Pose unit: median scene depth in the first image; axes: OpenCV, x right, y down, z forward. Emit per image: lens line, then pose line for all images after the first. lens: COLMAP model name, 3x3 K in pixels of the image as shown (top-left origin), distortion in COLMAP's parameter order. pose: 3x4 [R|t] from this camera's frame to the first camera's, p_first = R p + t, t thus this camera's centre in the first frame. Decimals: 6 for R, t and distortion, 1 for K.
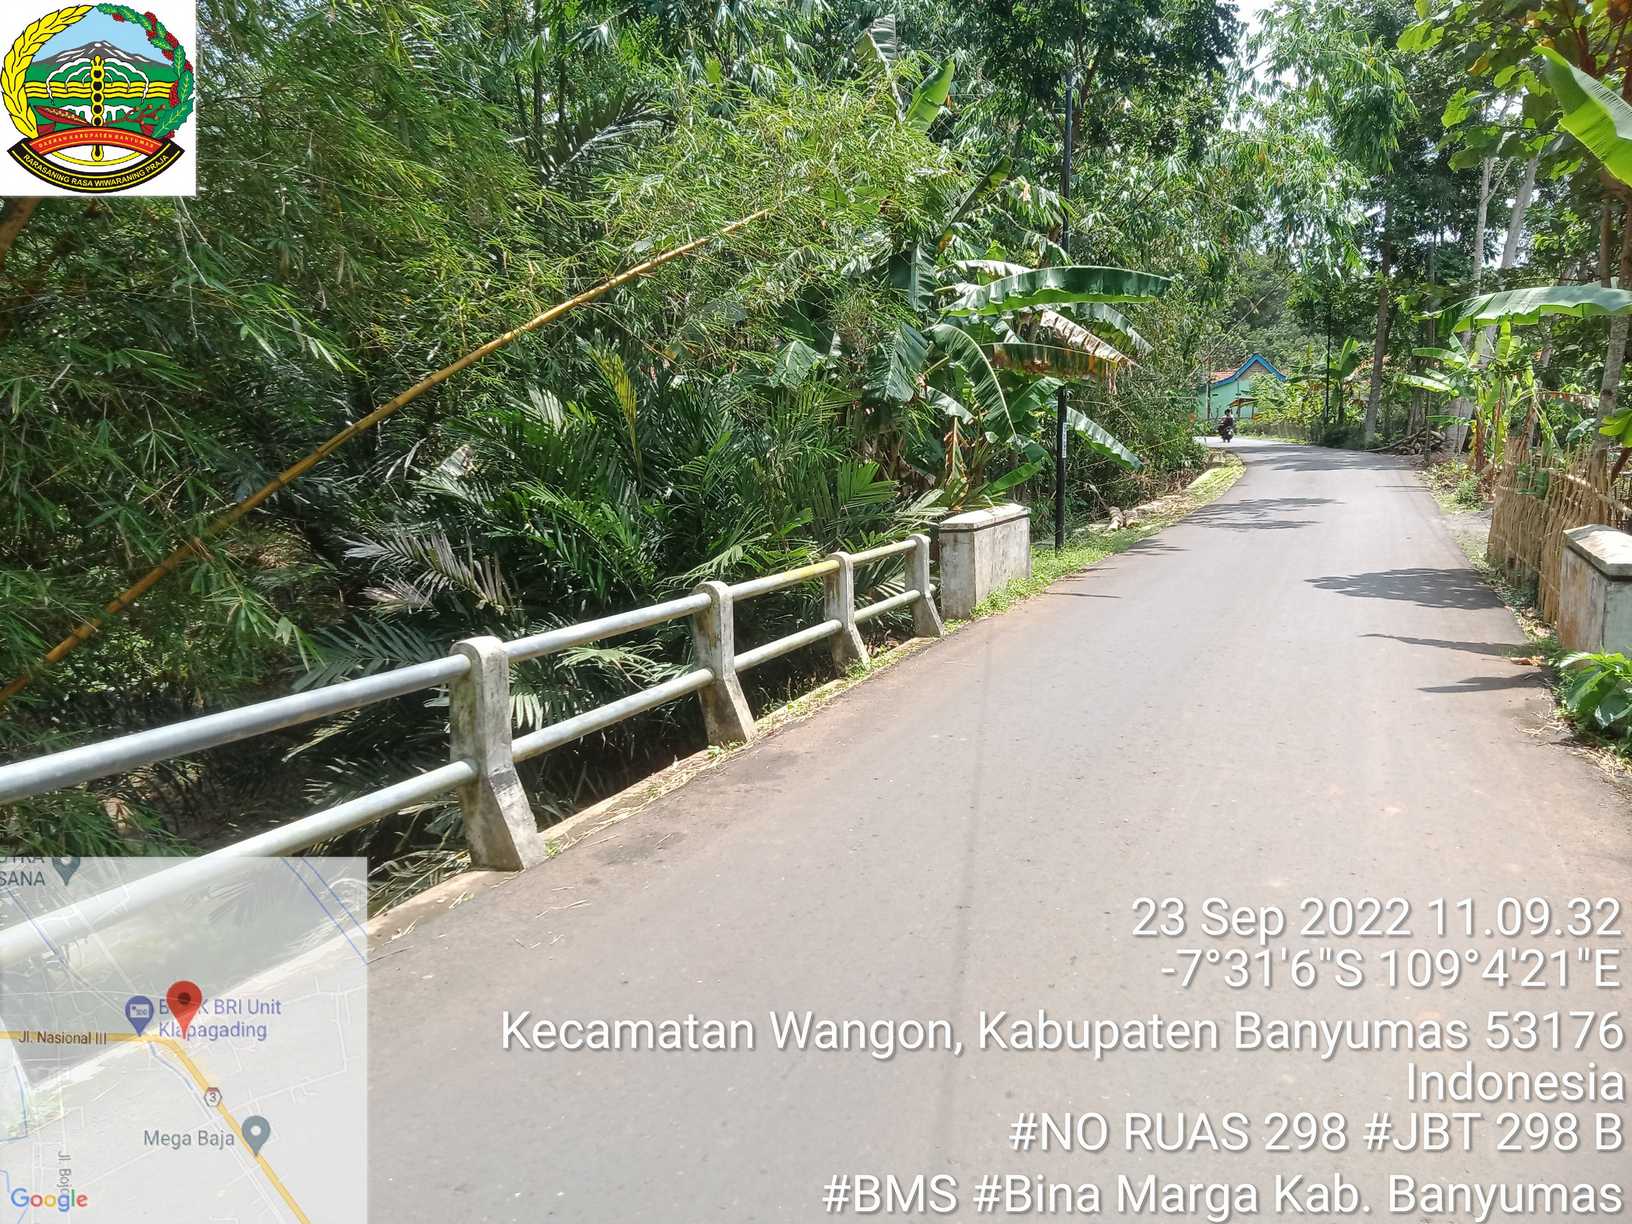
lens RADIAL K [[1020.3, 0, 816.0], [0, 1020.3, 612.0], [0, 0, 1]] dist [-0.001252, -0.000532]
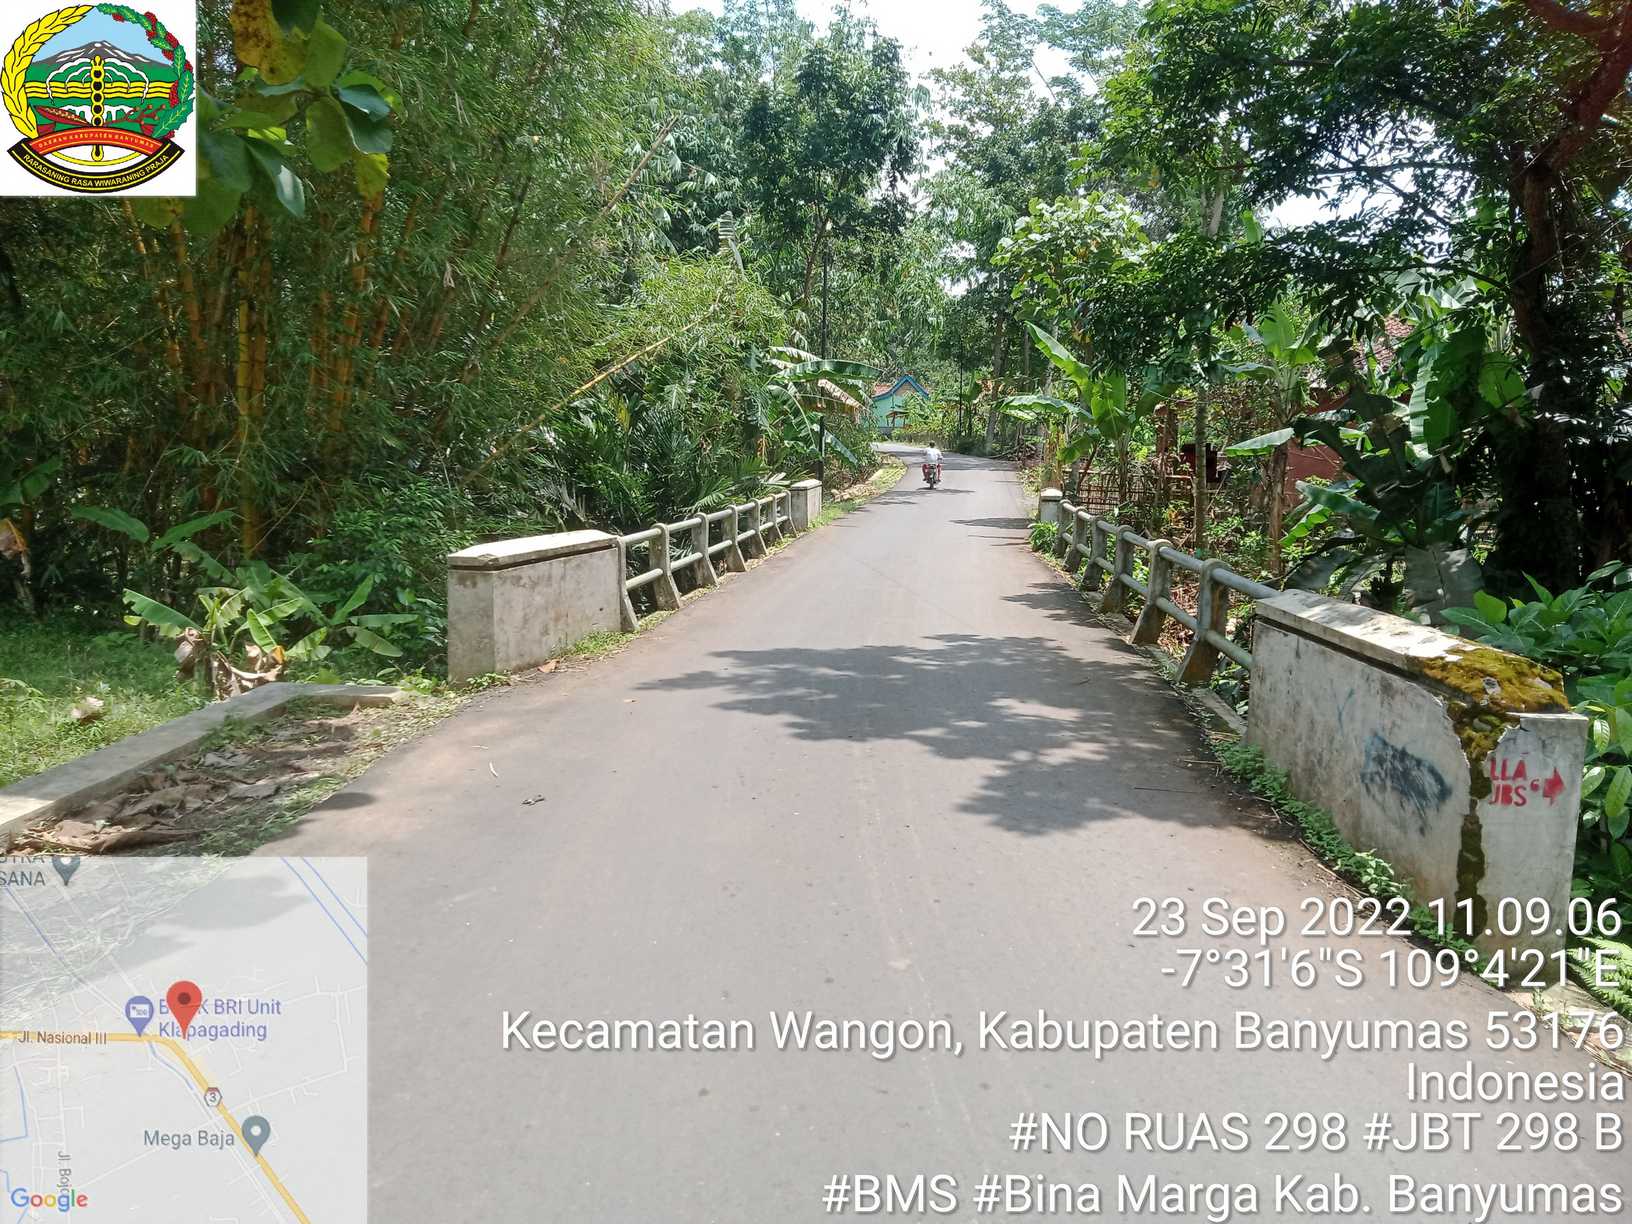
lens RADIAL K [[1020.3, 0, 816.0], [0, 1020.3, 612.0], [0, 0, 1]] dist [-0.001252, -0.000532]
pose [[0.949104, -0.023947, 0.314051, -0.272877], [0.023045, 0.999713, 0.006584, 0.085212], [-0.314119, 0.000988, 0.949383, -0.550543]]
